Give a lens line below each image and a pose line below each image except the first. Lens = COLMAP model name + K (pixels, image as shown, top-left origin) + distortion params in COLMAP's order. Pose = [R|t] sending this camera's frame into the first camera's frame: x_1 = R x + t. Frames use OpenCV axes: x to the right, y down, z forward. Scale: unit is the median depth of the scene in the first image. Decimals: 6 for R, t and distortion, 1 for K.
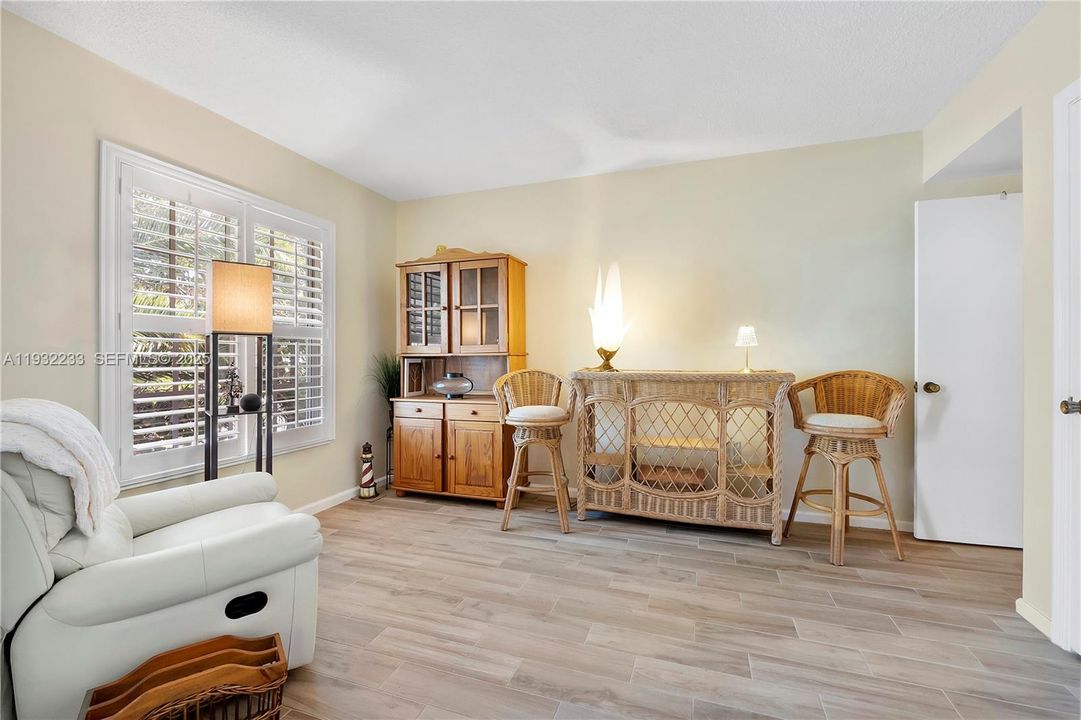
lens RADIAL K [[461.9, 0, 540.5], [0, 461.9, 360.0], [0, 0, 1]] dist [-0.002885, -0.000335]
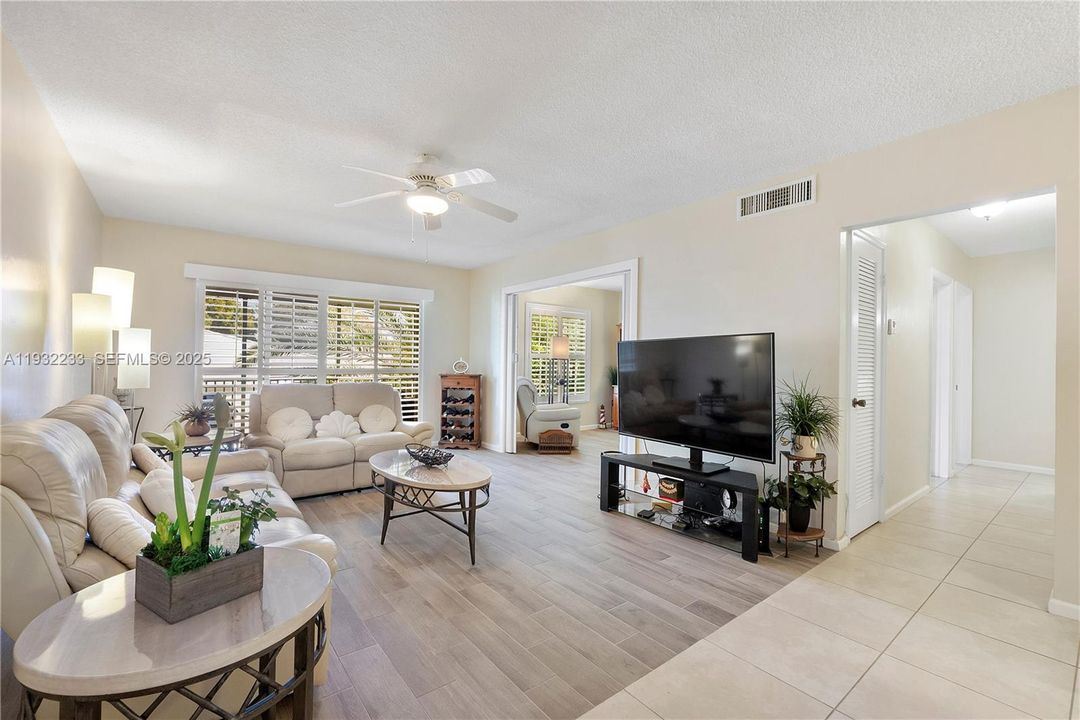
lens RADIAL K [[461.5, 0, 540.0], [0, 461.5, 360.0], [0, 0, 1]] dist [-0.002885, -0.000335]
pose [[0.848192, 0.006755, -0.529646, 0.816476], [-0.013606, 0.999867, -0.009036, -0.021404], [0.529514, 0.014870, 0.848171, -1.576599]]
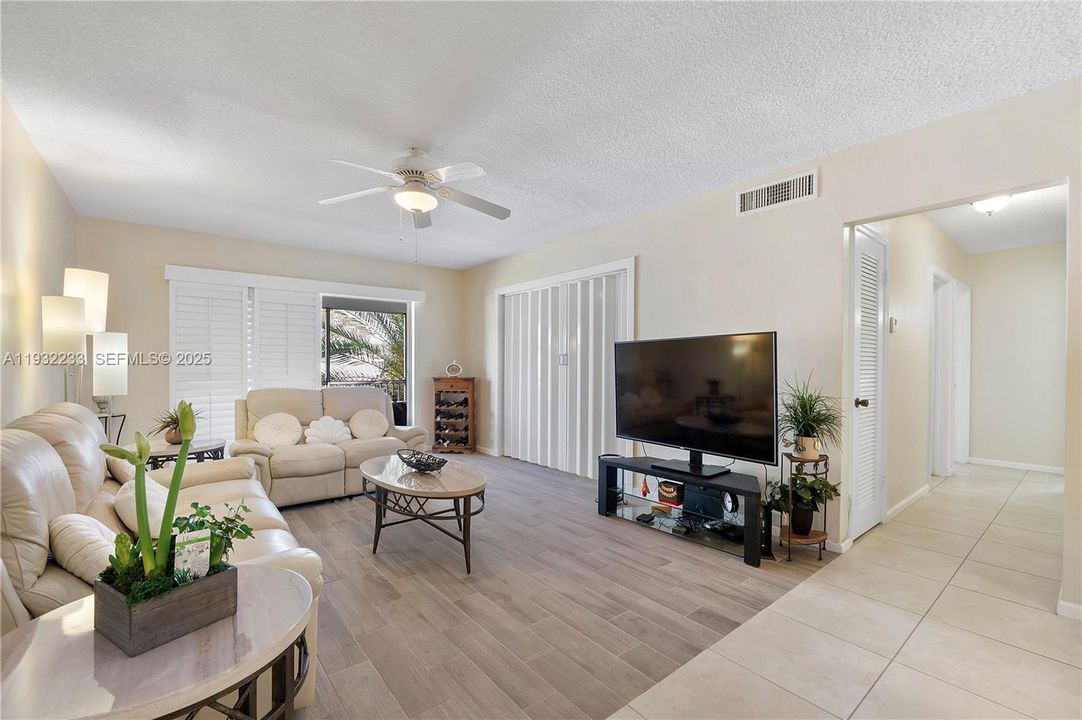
lens RADIAL K [[463.8, 0, 545.1], [0, 463.8, 377.6], [0, 0, 1]] dist [0.000157, -0.000022]
pose [[0.860270, 0.016593, -0.509568, 0.761846], [-0.004942, 0.999695, 0.024211, -0.019959], [0.509815, -0.018309, 0.860089, -1.501680]]
